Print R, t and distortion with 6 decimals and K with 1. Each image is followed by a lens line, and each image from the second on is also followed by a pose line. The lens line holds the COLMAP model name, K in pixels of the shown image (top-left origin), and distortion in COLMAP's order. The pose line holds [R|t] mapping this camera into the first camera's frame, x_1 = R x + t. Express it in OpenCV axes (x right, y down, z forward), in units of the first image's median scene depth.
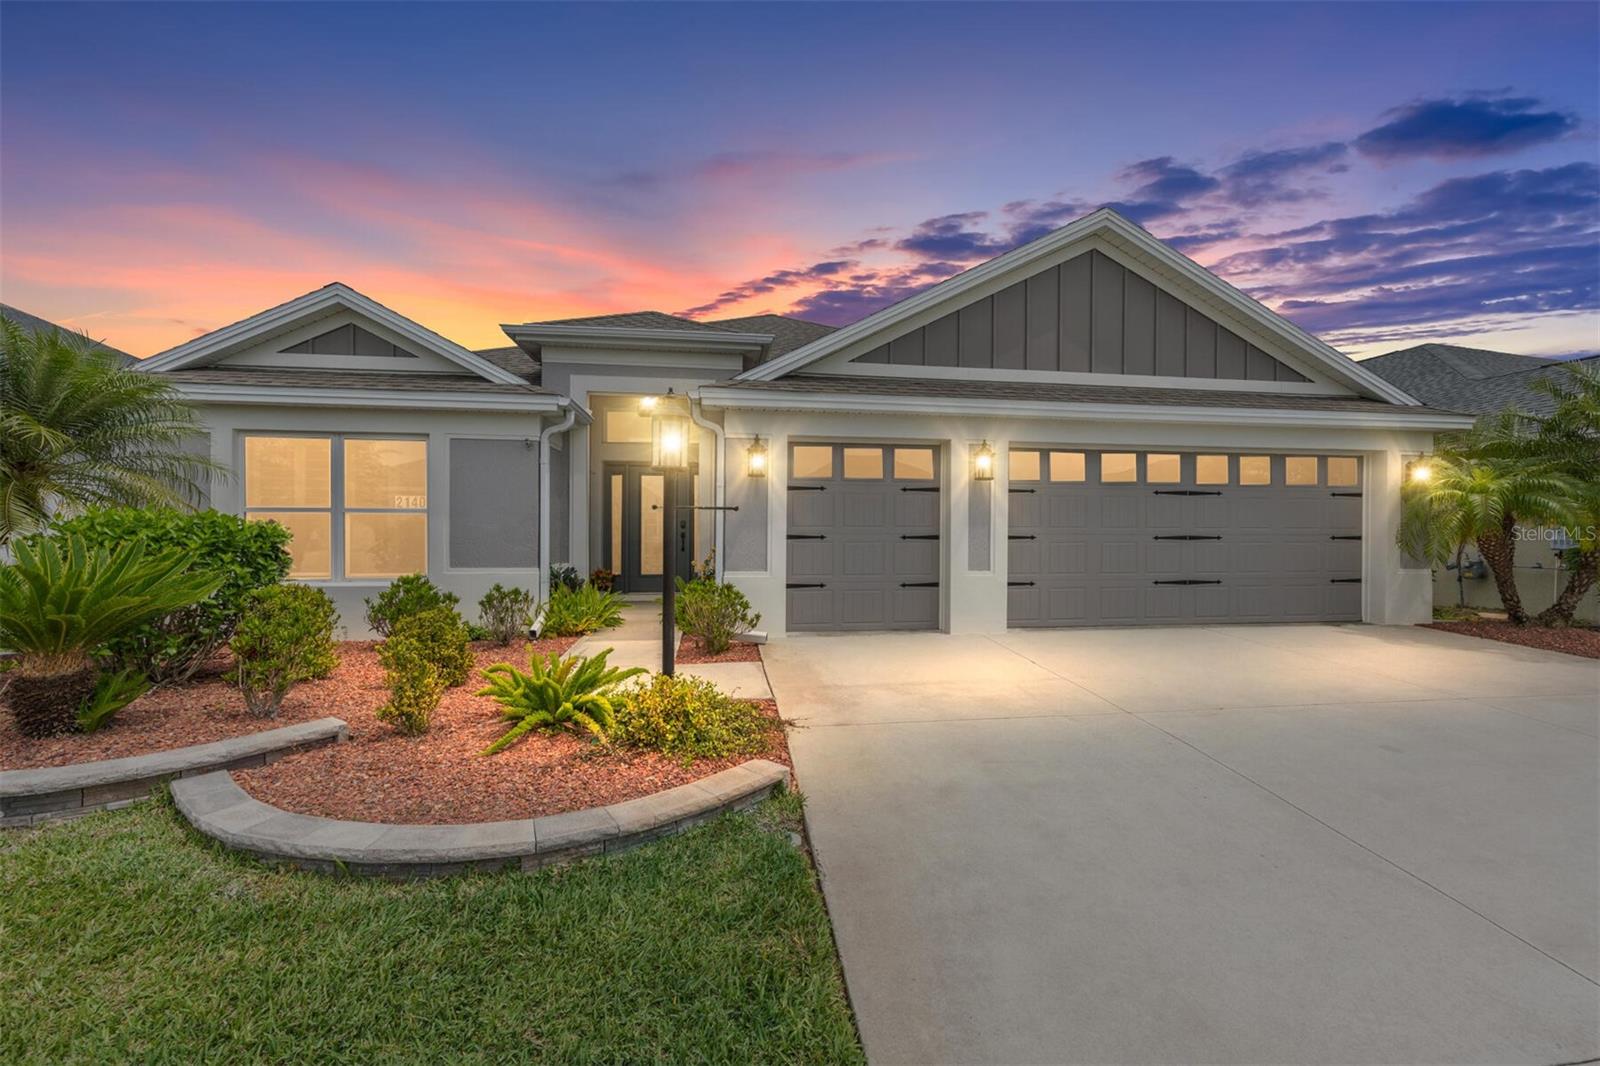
lens RADIAL K [[638.0, 0, 804.2], [0, 638.0, 528.1], [0, 0, 1]] dist [-0.001224, 0.000461]
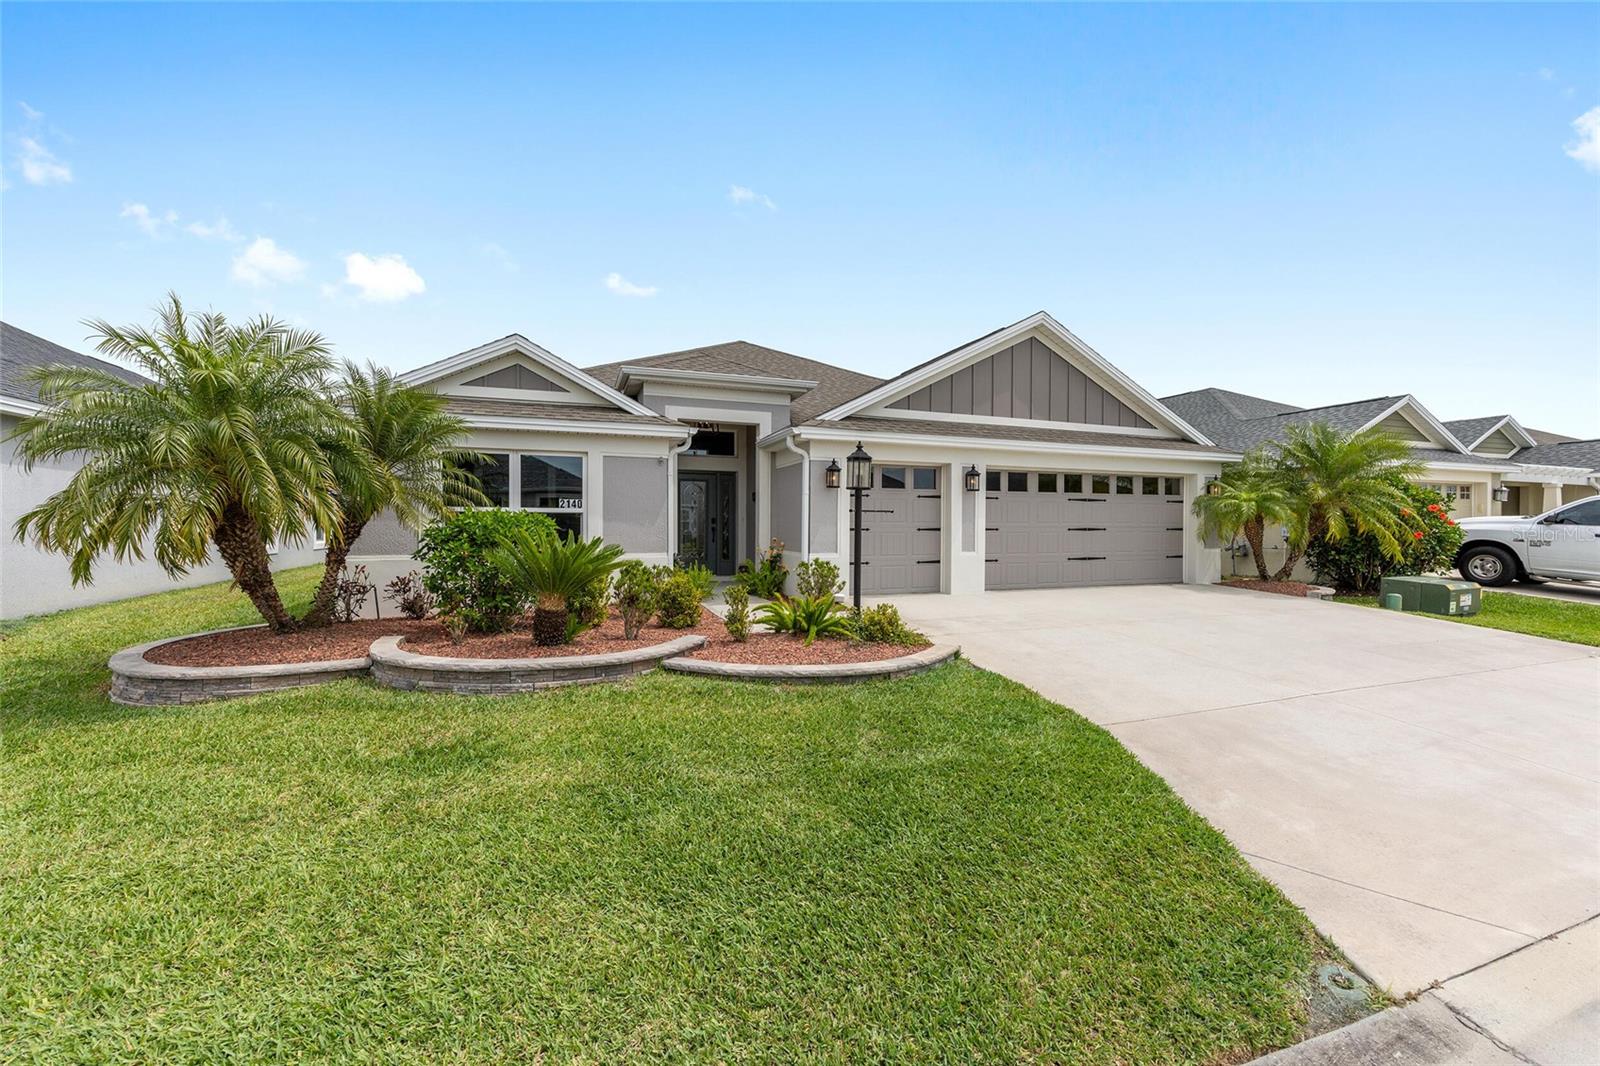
lens RADIAL K [[638.0, 0, 804.2], [0, 638.0, 528.1], [0, 0, 1]] dist [-0.001224, 0.000461]
pose [[0.976704, -0.002600, 0.214574, -0.468412], [0.001262, 0.999979, 0.006371, 0.001766], [-0.214586, -0.005952, 0.976687, -0.417995]]
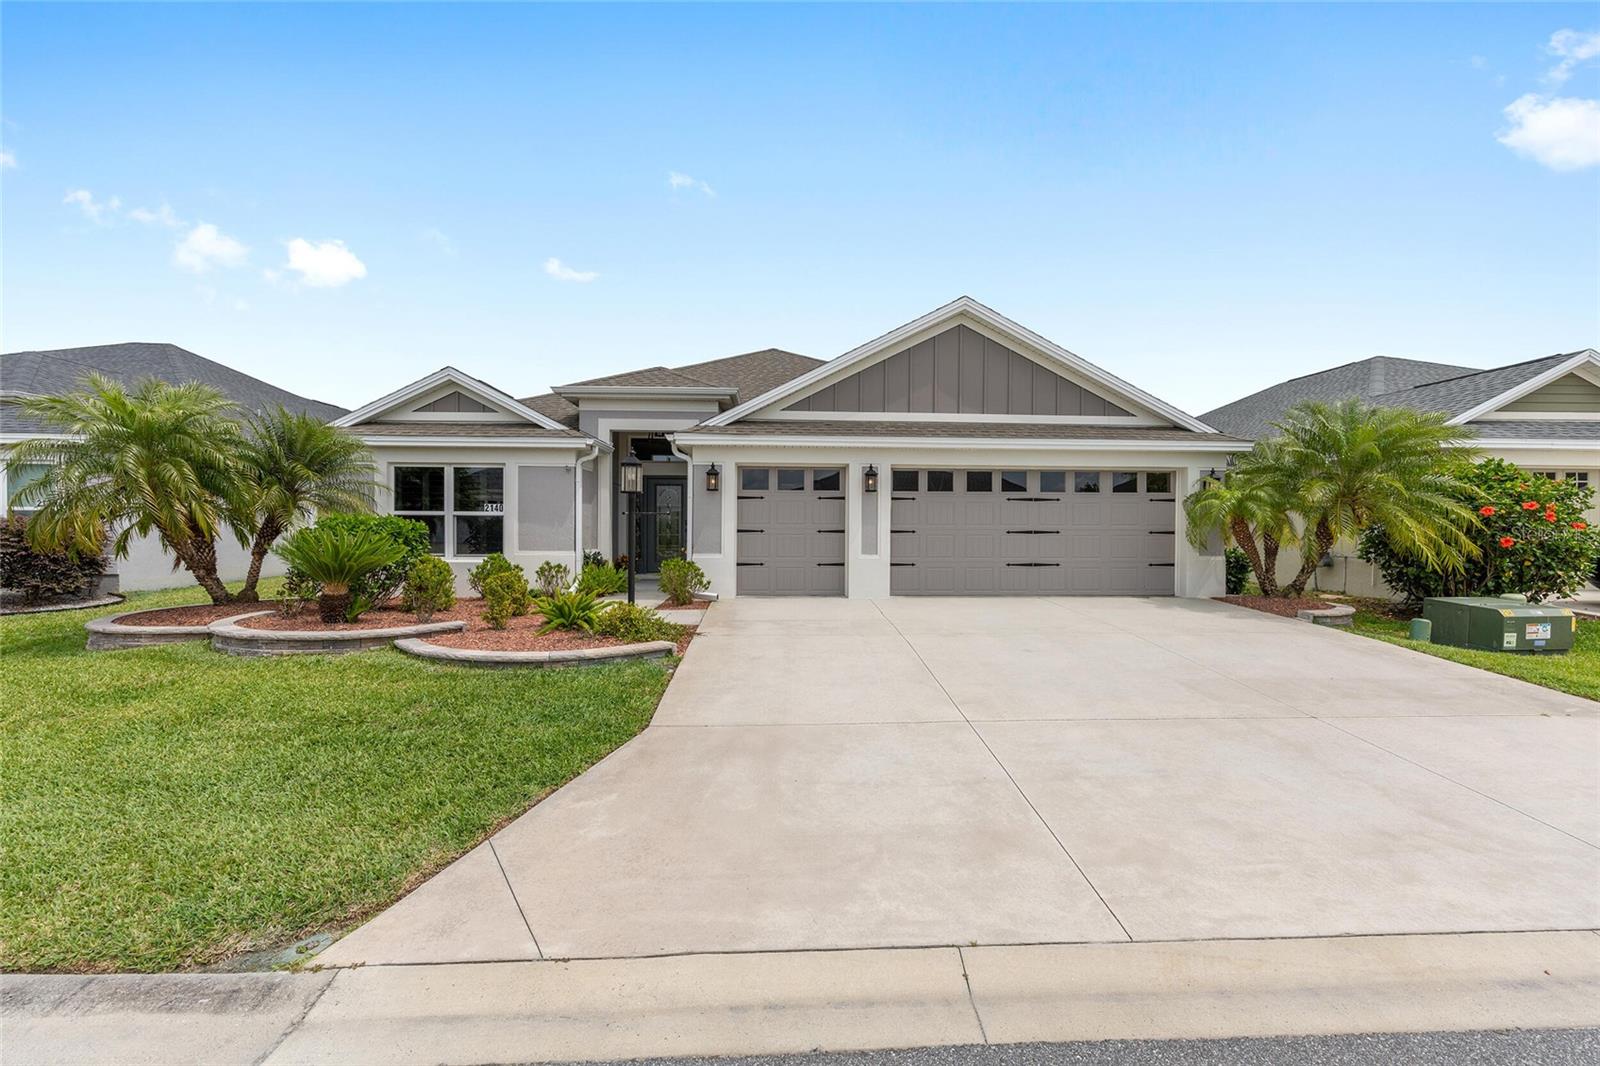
lens RADIAL K [[638.0, 0, 804.2], [0, 638.0, 528.1], [0, 0, 1]] dist [-0.001224, 0.000461]
pose [[0.995765, 0.001206, -0.091930, 0.290268], [-0.000835, 0.999991, 0.004078, 0.001108], [0.091934, -0.003984, 0.995757, -0.499018]]
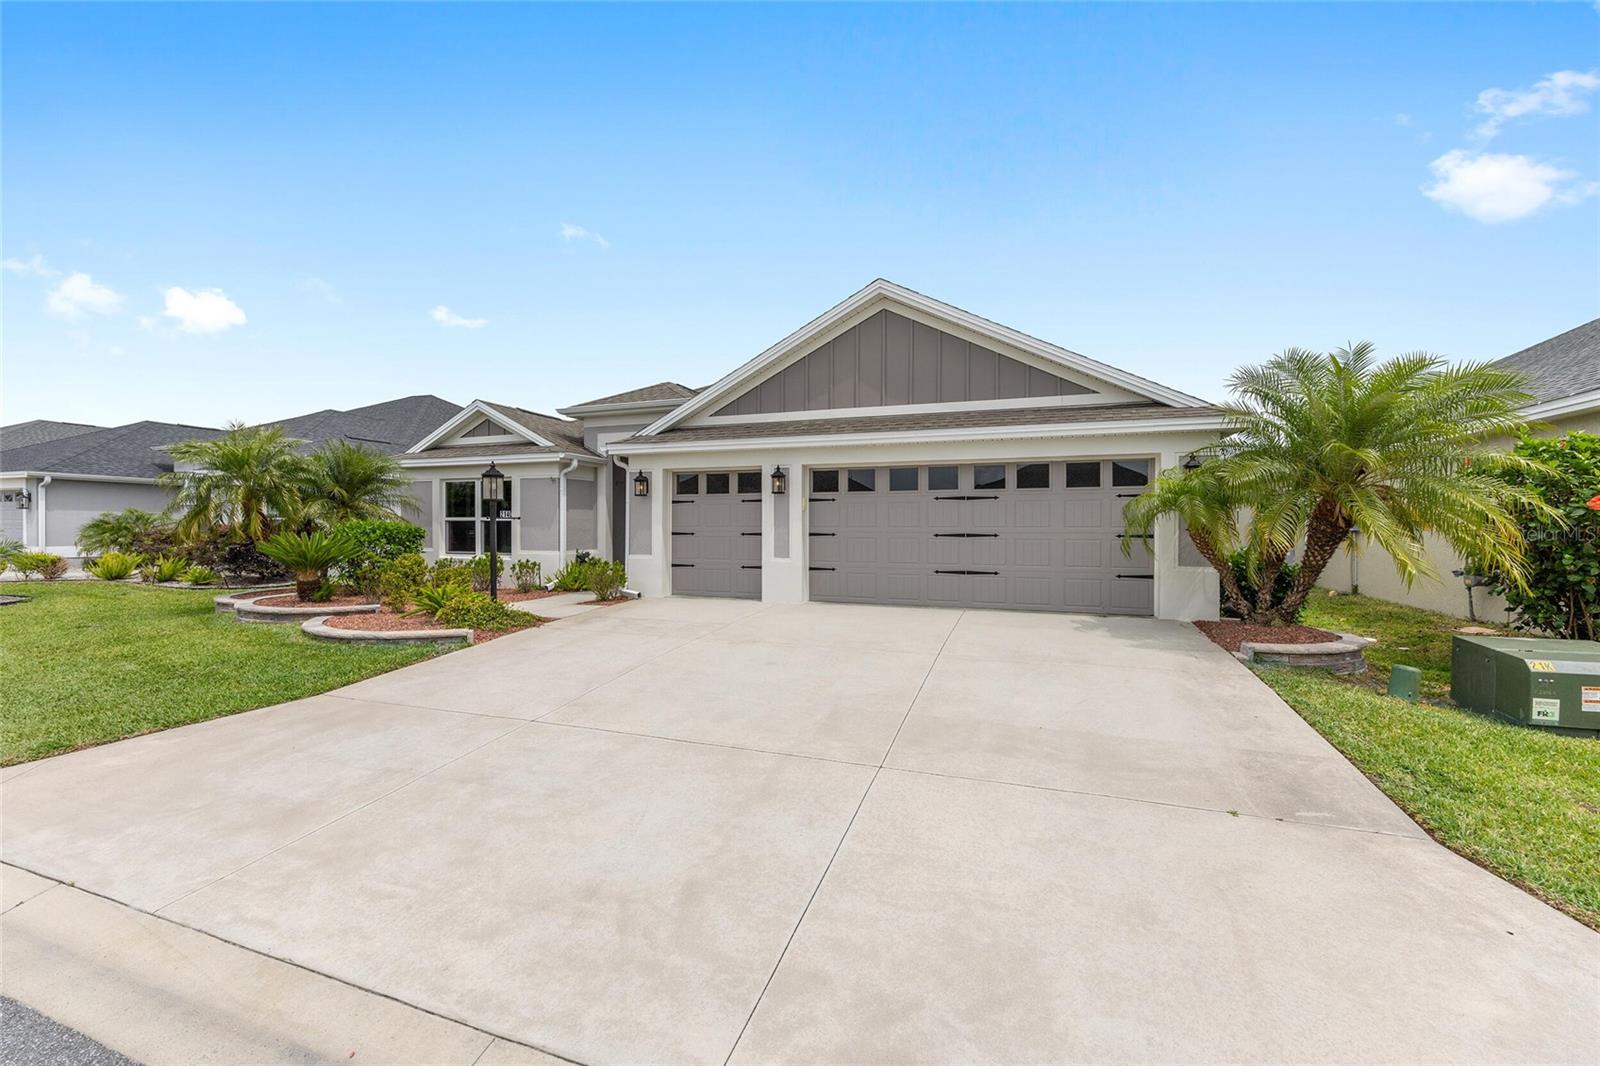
lens RADIAL K [[638.0, 0, 804.2], [0, 638.0, 528.1], [0, 0, 1]] dist [-0.001224, 0.000461]
pose [[0.885137, -0.001607, -0.465328, 1.085296], [0.001173, 0.999999, -0.001223, 0.002885], [0.465329, 0.000537, 0.885137, -0.246766]]
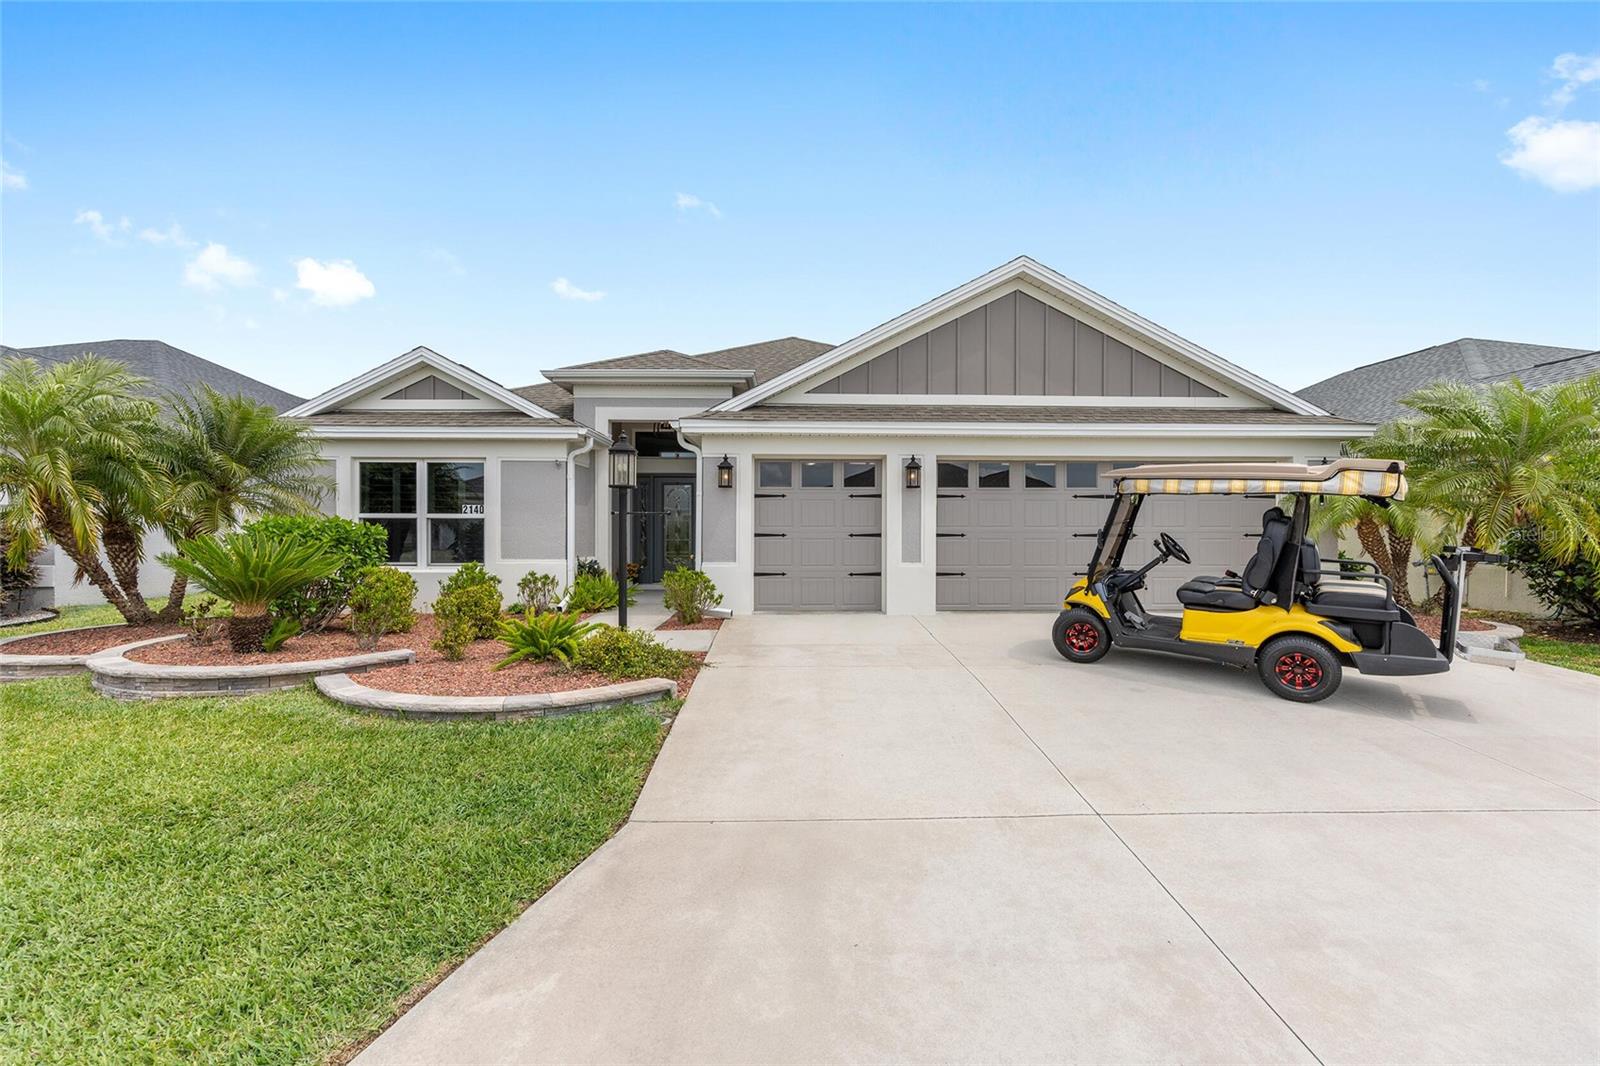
lens RADIAL K [[638.0, 0, 804.2], [0, 638.0, 528.1], [0, 0, 1]] dist [-0.001224, 0.000461]
pose [[0.993156, -0.003364, -0.116746, 0.238915], [0.003039, 0.999991, -0.002956, 0.004566], [0.116755, 0.002581, 0.993157, -0.255219]]
